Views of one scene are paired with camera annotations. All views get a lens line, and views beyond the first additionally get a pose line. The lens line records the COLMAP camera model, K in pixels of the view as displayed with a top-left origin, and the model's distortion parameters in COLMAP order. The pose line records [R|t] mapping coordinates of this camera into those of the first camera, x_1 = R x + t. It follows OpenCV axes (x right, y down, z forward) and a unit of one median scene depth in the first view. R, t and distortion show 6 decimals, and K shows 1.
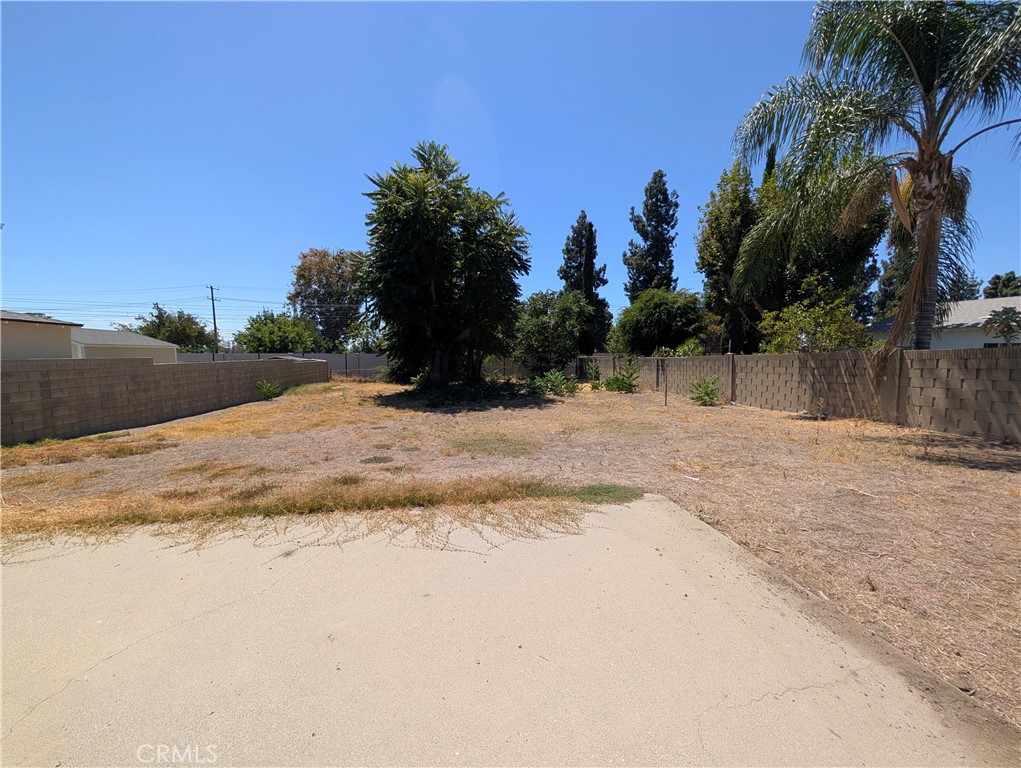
lens RADIAL K [[383.2, 0, 510.5], [0, 383.2, 386.4], [0, 0, 1]] dist [-0.001645, 0.000023]
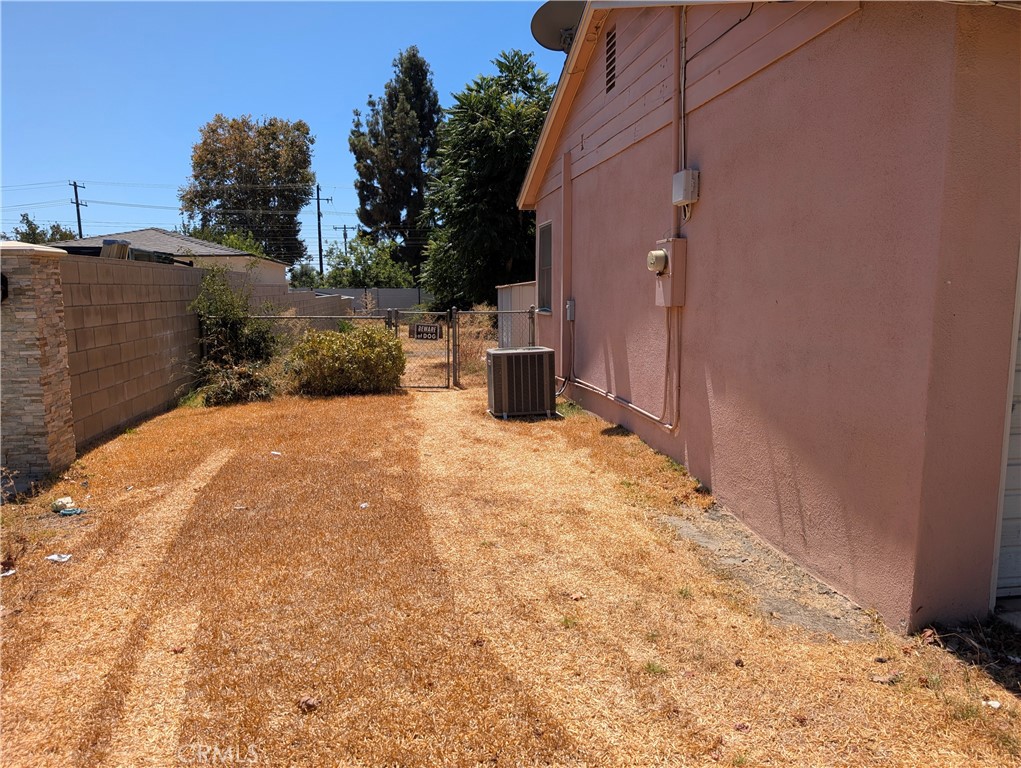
lens RADIAL K [[715.1, 0, 530.5], [0, 715.1, 384.2], [0, 0, 1]] dist [0.002559, -0.001160]
pose [[0.999876, -0.008713, 0.013135, -0.132371], [0.008066, 0.998791, 0.048495, 0.040497], [-0.013541, -0.048383, 0.998737, -0.466246]]
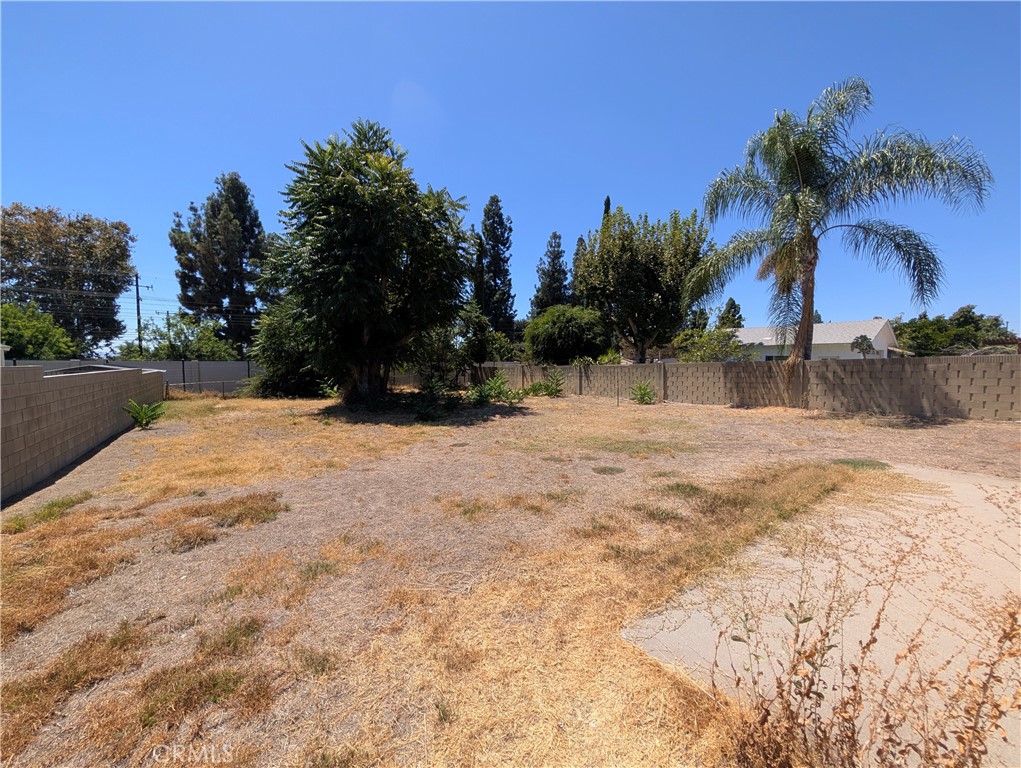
lens RADIAL K [[383.2, 0, 510.5], [0, 383.2, 386.4], [0, 0, 1]] dist [-0.001645, 0.000023]
pose [[0.885100, -0.026571, 0.464641, -0.232412], [0.037032, 0.999224, -0.013401, -0.003691], [-0.463924, 0.029068, 0.885398, 0.057711]]
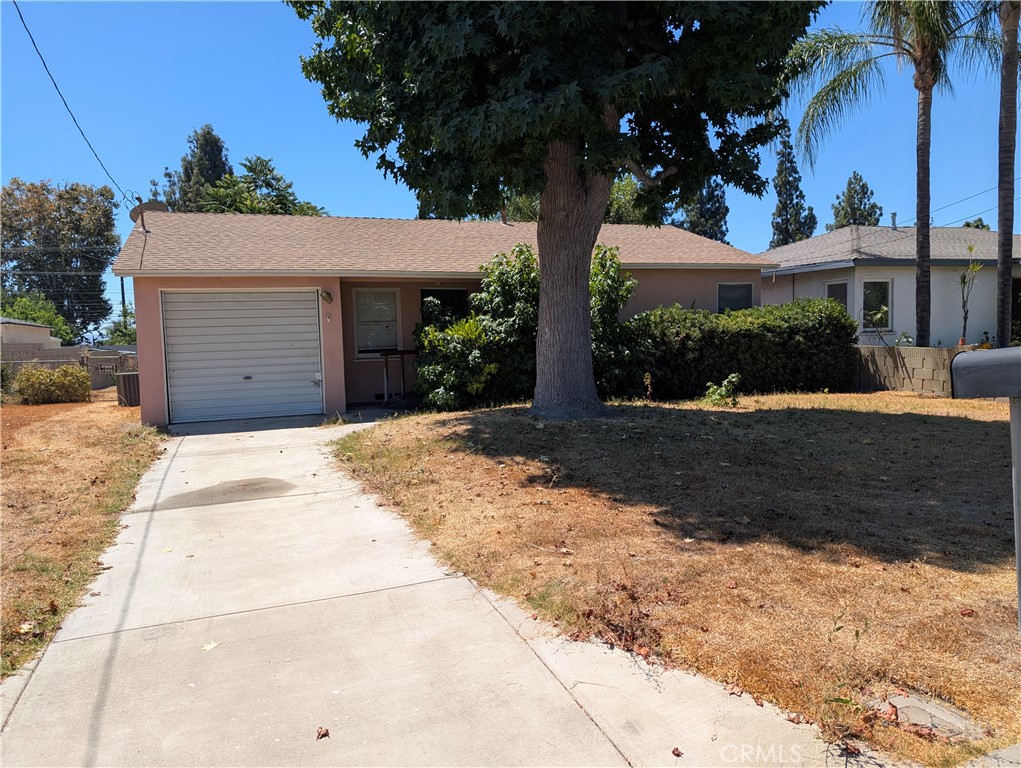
lens RADIAL K [[733.7, 0, 510.5], [0, 733.7, 384.0], [0, 0, 1]] dist [0.023794, -0.009549]
pose [[0.982896, -0.042751, 0.179129, 0.096506], [0.046736, 0.998744, -0.018087, 0.081472], [-0.178131, 0.026149, 0.983659, -0.886598]]
